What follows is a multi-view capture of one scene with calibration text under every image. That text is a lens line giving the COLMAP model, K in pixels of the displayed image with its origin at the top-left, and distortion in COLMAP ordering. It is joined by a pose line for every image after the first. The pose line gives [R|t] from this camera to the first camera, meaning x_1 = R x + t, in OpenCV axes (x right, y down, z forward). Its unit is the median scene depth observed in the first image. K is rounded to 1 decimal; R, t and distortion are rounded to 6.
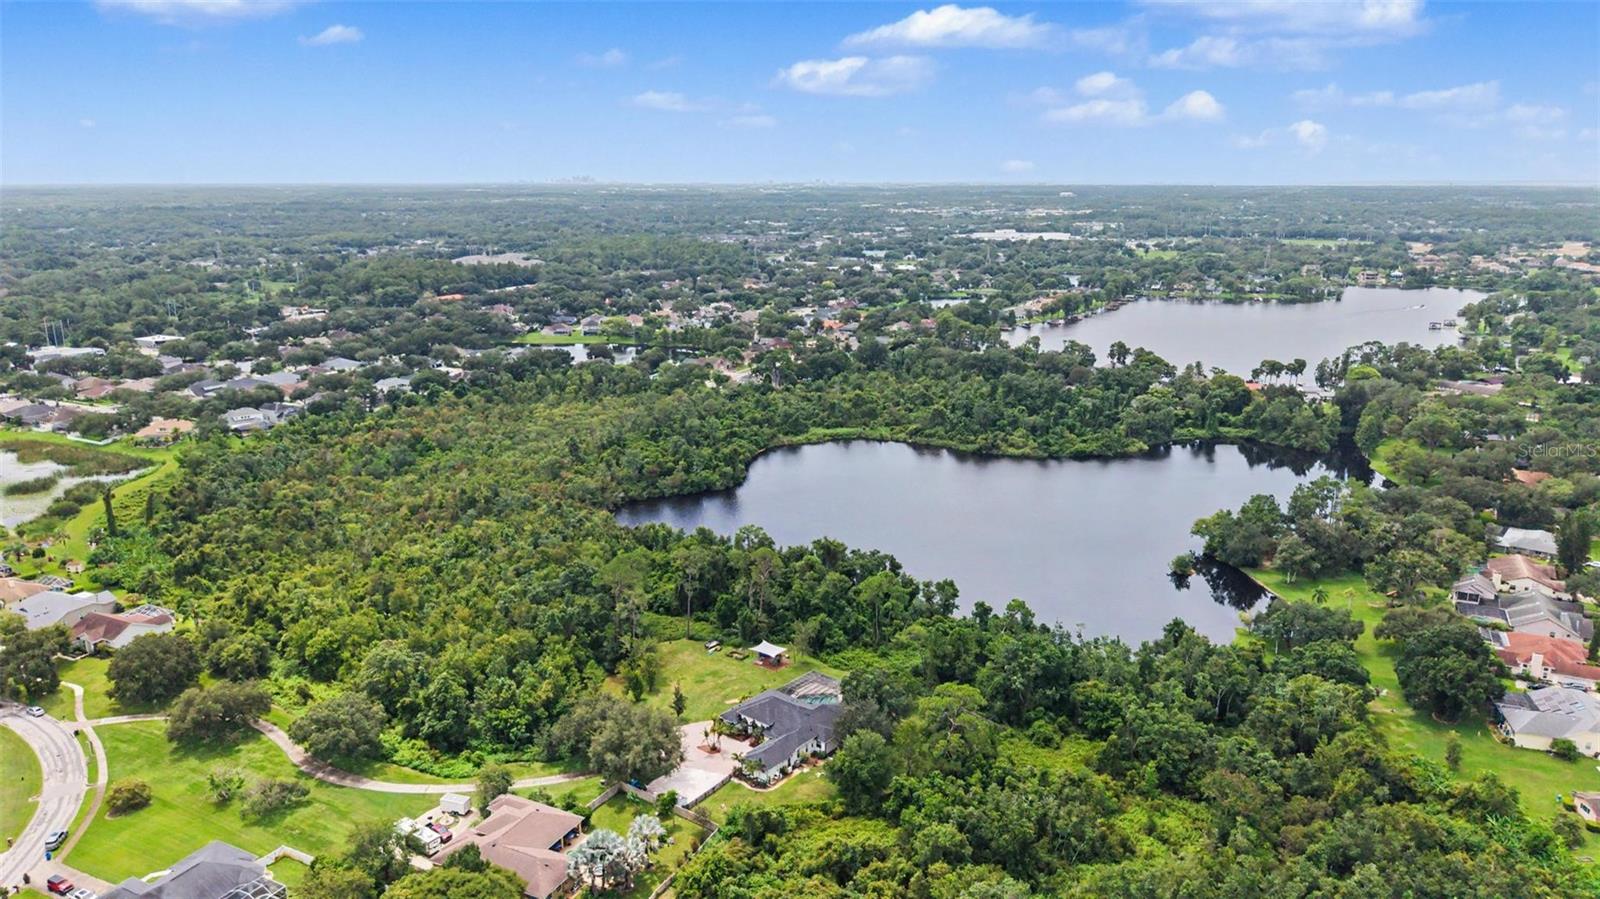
lens RADIAL K [[1069.9, 0, 800.0], [0, 1069.9, 449.5], [0, 0, 1]] dist [0.086521, -0.182810]
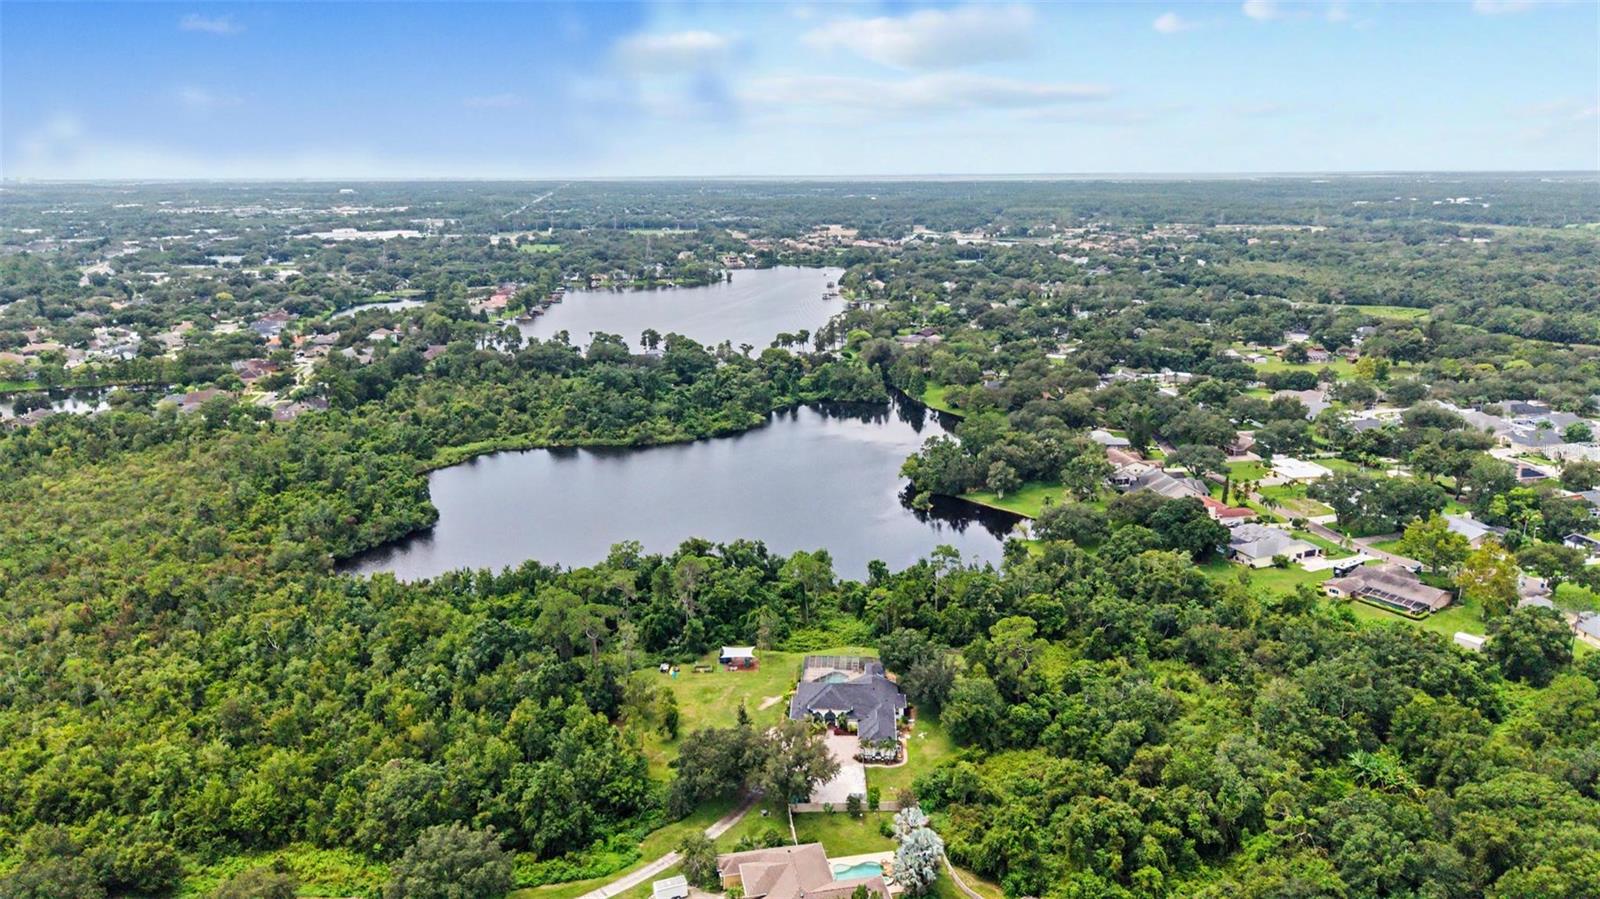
lens RADIAL K [[1069.9, 0, 800.0], [0, 1069.9, 449.5], [0, 0, 1]] dist [0.086521, -0.182810]
pose [[0.791188, -0.154226, 0.591808, -0.625393], [0.152074, 0.986899, 0.053880, -0.048010], [-0.592365, 0.047369, 0.804276, 0.196498]]
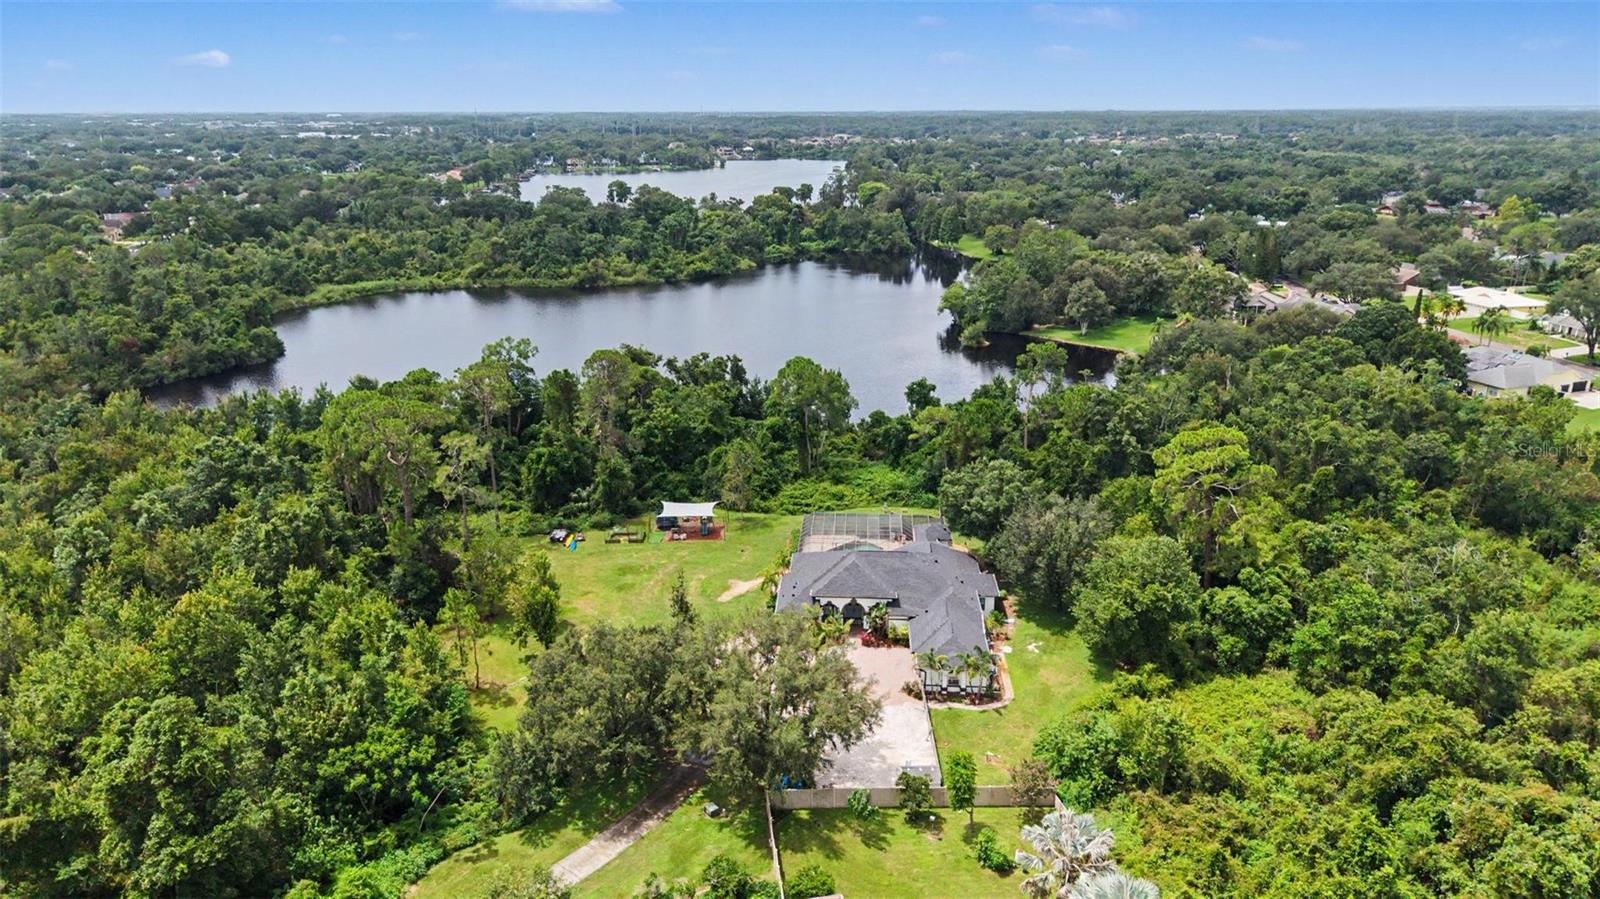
lens RADIAL K [[1065.2, 0, 800.0], [0, 1065.2, 449.5], [0, 0, 1]] dist [0.022751, -0.005880]
pose [[0.792875, -0.183004, 0.581256, -0.348979], [0.150147, 0.983103, 0.104711, 0.123635], [-0.590597, 0.004251, 0.806955, 0.604053]]
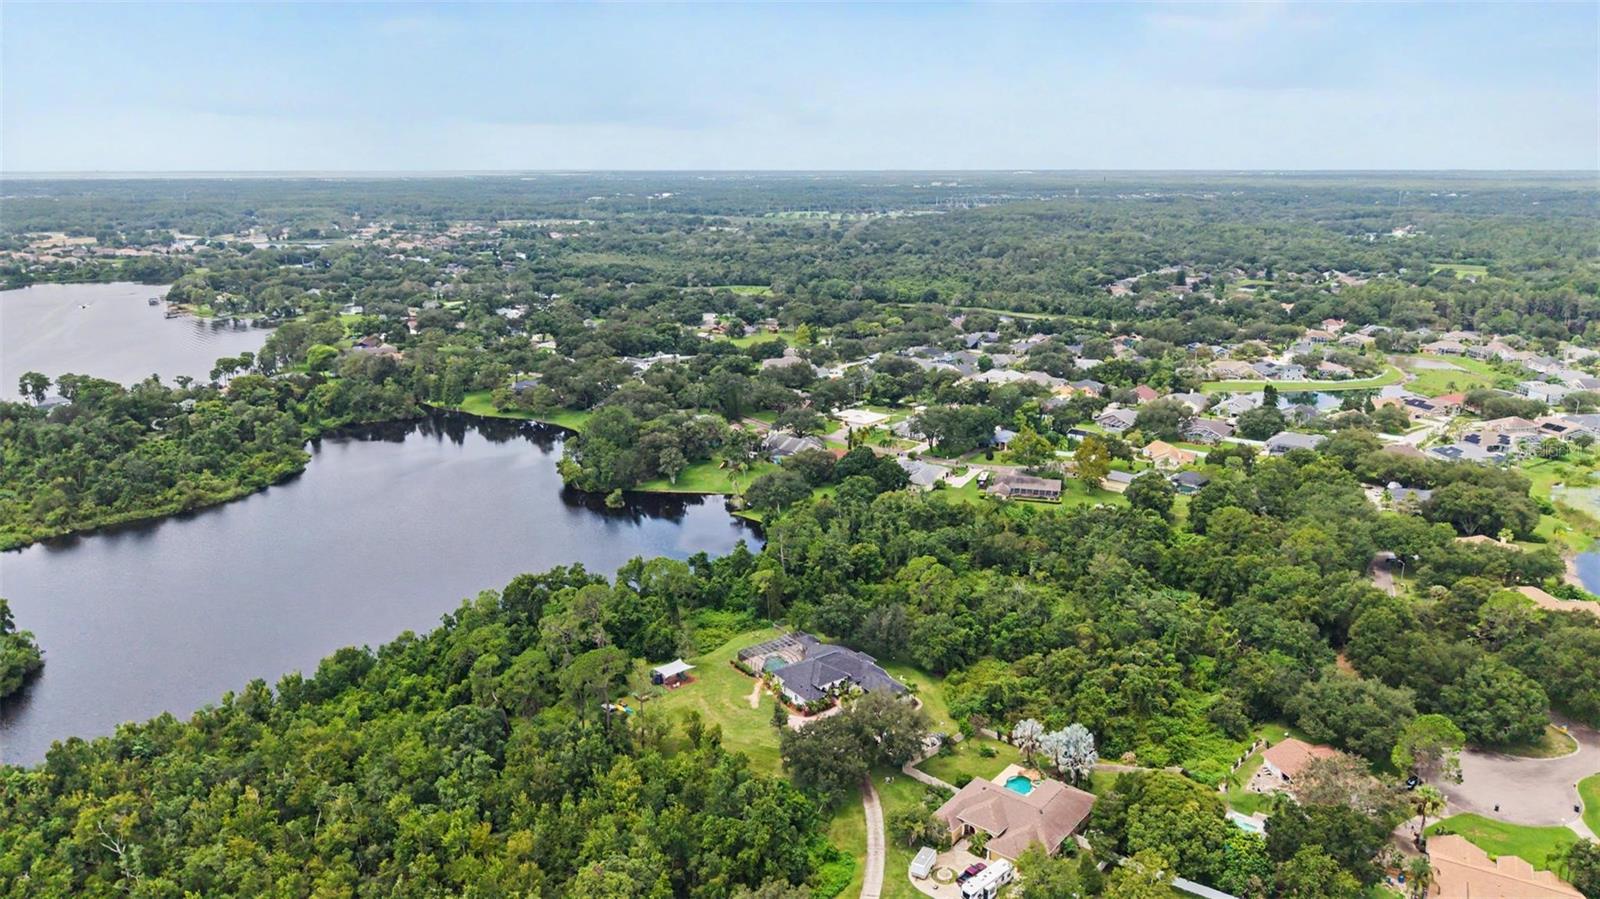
lens RADIAL K [[1081.1, 0, 803.5], [0, 1081.1, 420.6], [0, 0, 1]] dist [0.063741, -0.087189]
pose [[0.207708, -0.219354, 0.953279, -1.000477], [0.239619, 0.956251, 0.167828, -0.175831], [-0.948388, 0.193564, 0.251182, 0.715325]]
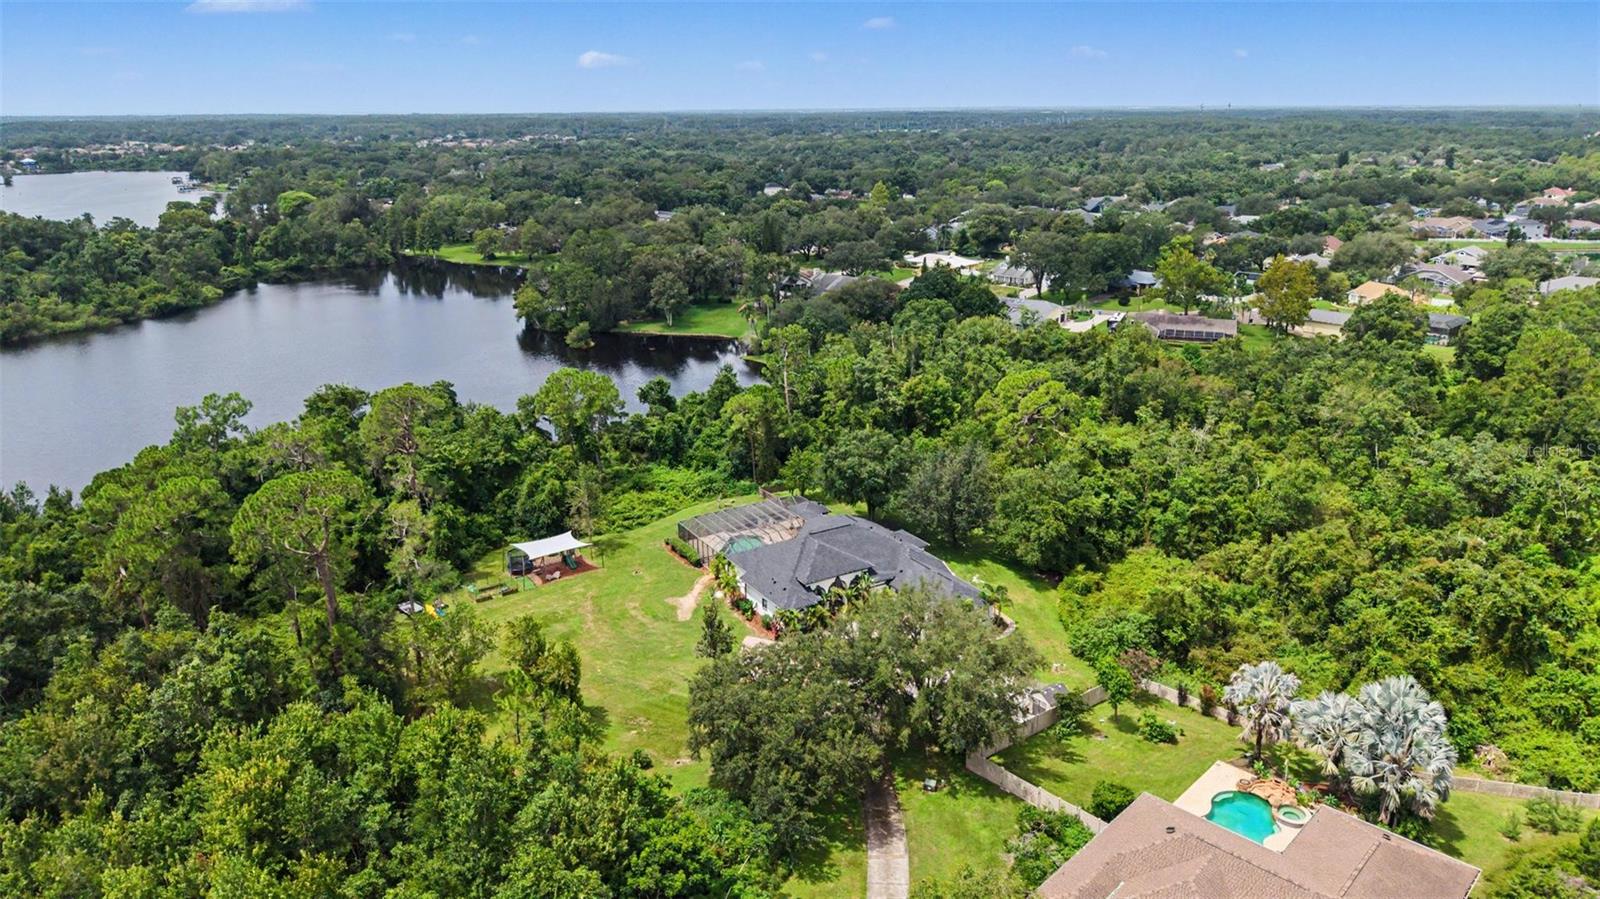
lens RADIAL K [[1083.5, 0, 793.9], [0, 1083.5, 423.6], [0, 0, 1]] dist [0.012181, -0.004042]
pose [[0.304745, -0.263238, 0.915334, -0.521427], [0.240094, 0.951243, 0.193630, 0.070116], [-0.921675, 0.160758, 0.353088, 0.821527]]
